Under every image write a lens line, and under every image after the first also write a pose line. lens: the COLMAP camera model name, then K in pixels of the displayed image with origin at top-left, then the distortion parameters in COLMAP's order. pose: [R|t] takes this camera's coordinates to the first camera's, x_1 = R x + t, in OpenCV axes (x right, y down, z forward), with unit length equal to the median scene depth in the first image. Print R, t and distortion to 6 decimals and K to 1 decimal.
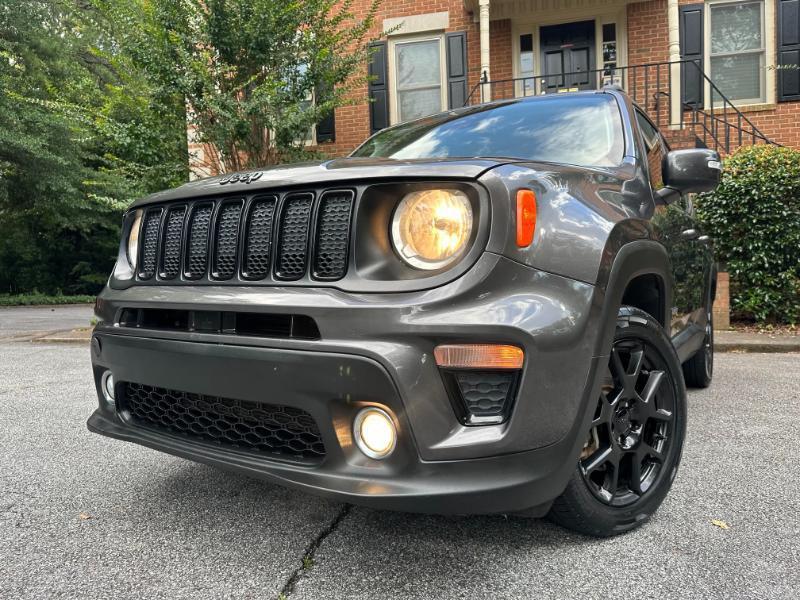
lens RADIAL K [[555.9, 0, 399.9], [0, 555.9, 298.0], [0, 0, 1]] dist [0.029475, -0.029213]
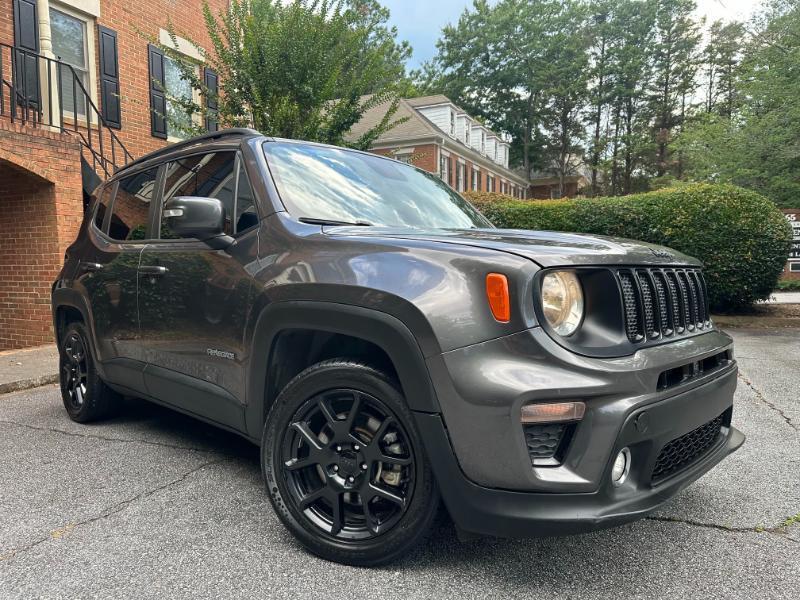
lens RADIAL K [[555.9, 0, 387.0], [0, 555.9, 308.5], [0, 0, 1]] dist [0.029475, -0.029213]
pose [[0.229860, -0.061380, 0.971286, -0.320222], [0.038627, 0.997798, 0.053915, -0.035426], [-0.972457, 0.025125, 0.231725, 0.252081]]
